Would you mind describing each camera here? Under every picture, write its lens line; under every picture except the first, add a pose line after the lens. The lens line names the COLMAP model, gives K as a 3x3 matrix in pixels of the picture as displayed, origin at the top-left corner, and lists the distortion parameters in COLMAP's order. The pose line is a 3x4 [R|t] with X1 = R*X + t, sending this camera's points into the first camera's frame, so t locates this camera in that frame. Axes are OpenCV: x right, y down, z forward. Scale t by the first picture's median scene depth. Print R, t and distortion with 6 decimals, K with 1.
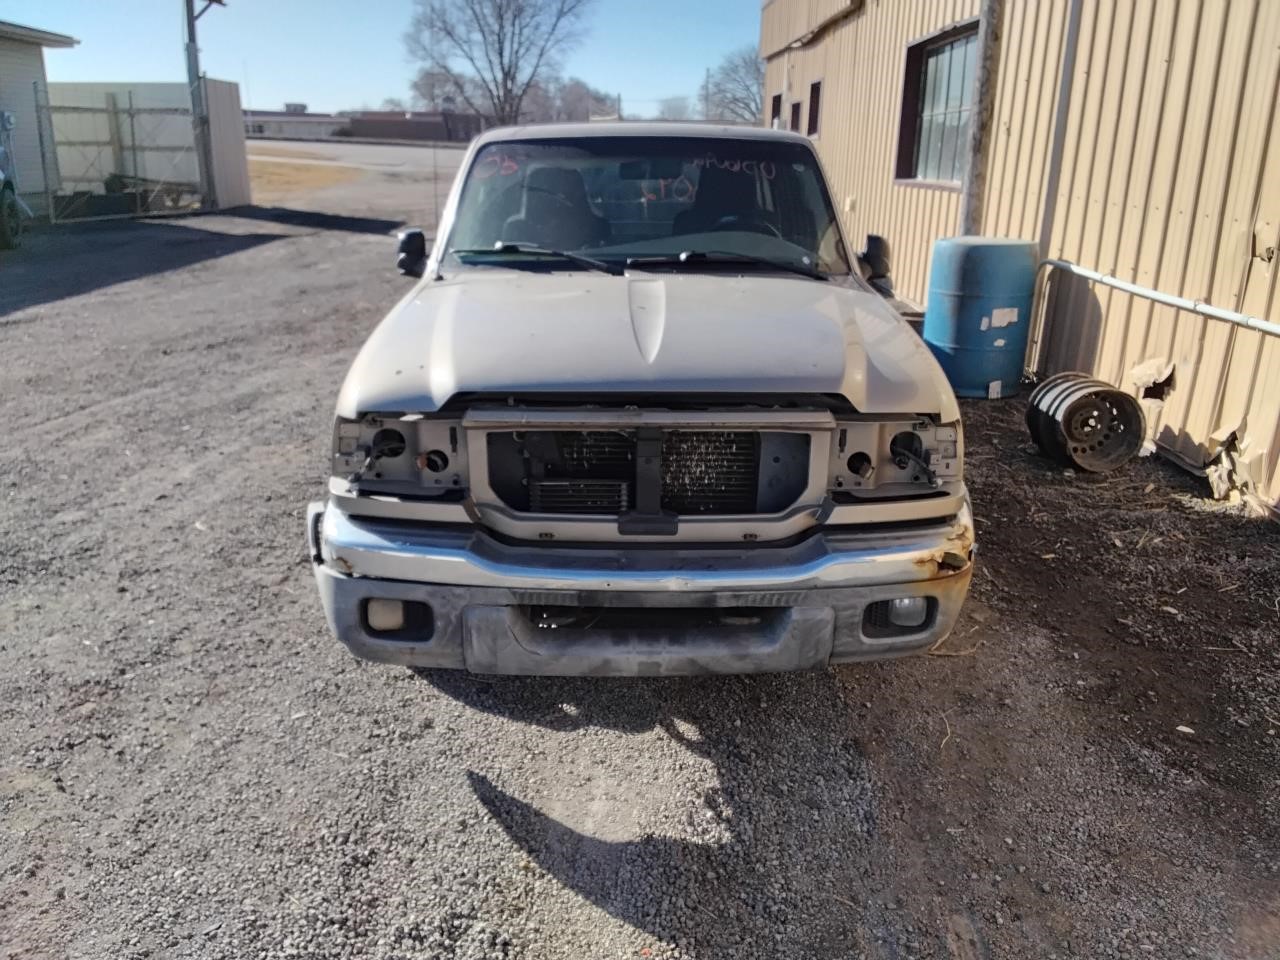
lens RADIAL K [[1073.5, 0, 634.0], [0, 1073.5, 472.3], [0, 0, 1]] dist [0.003222, 0.004215]
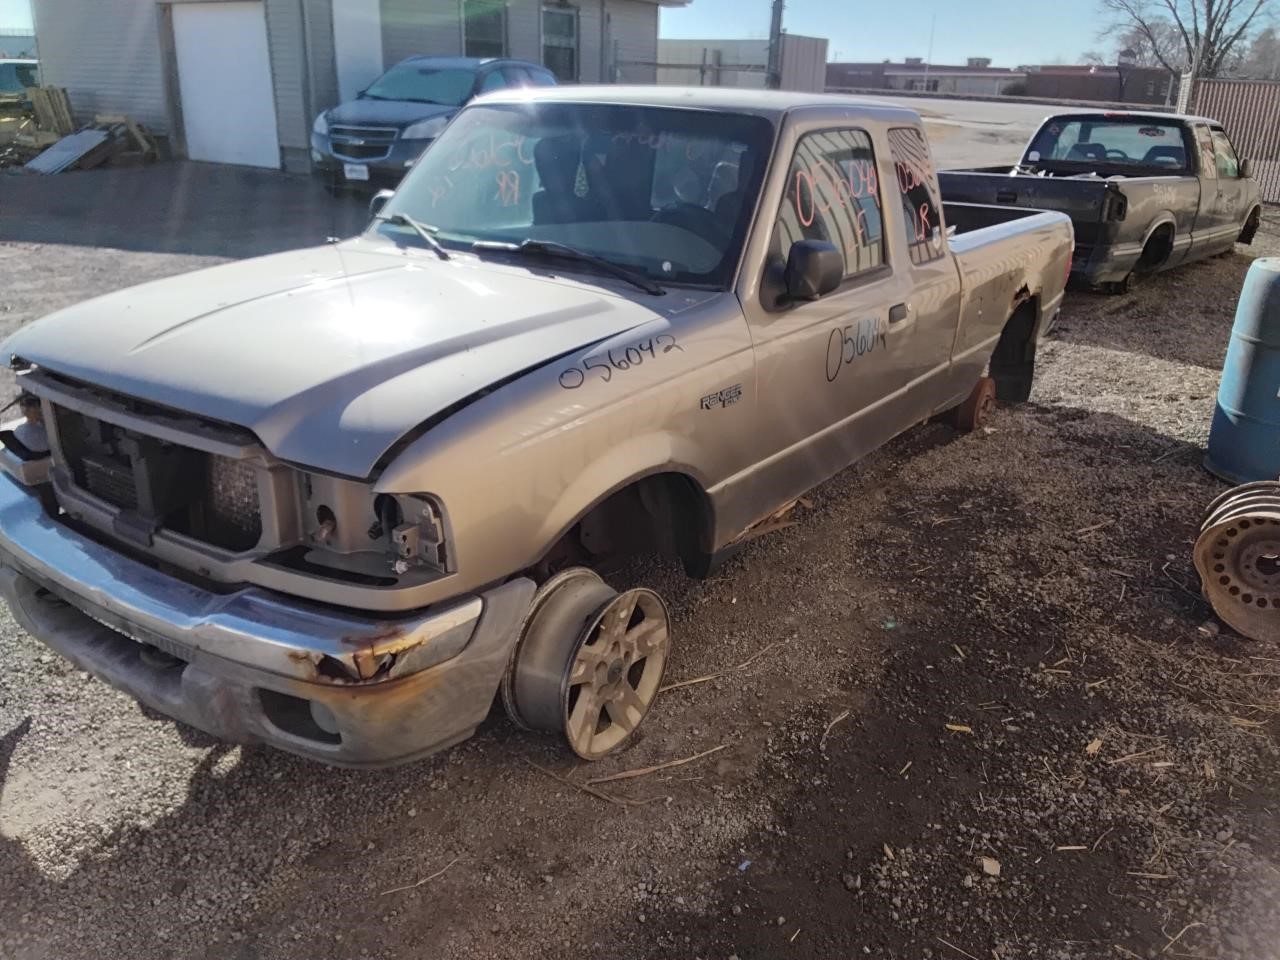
lens RADIAL K [[1073.5, 0, 639.7], [0, 1073.5, 487.8], [0, 0, 1]] dist [0.003222, 0.004215]
pose [[0.808057, 0.212762, -0.549341, 0.143506], [-0.184848, 0.976981, 0.106484, -0.027548], [0.559352, 0.015500, 0.828786, 0.078754]]
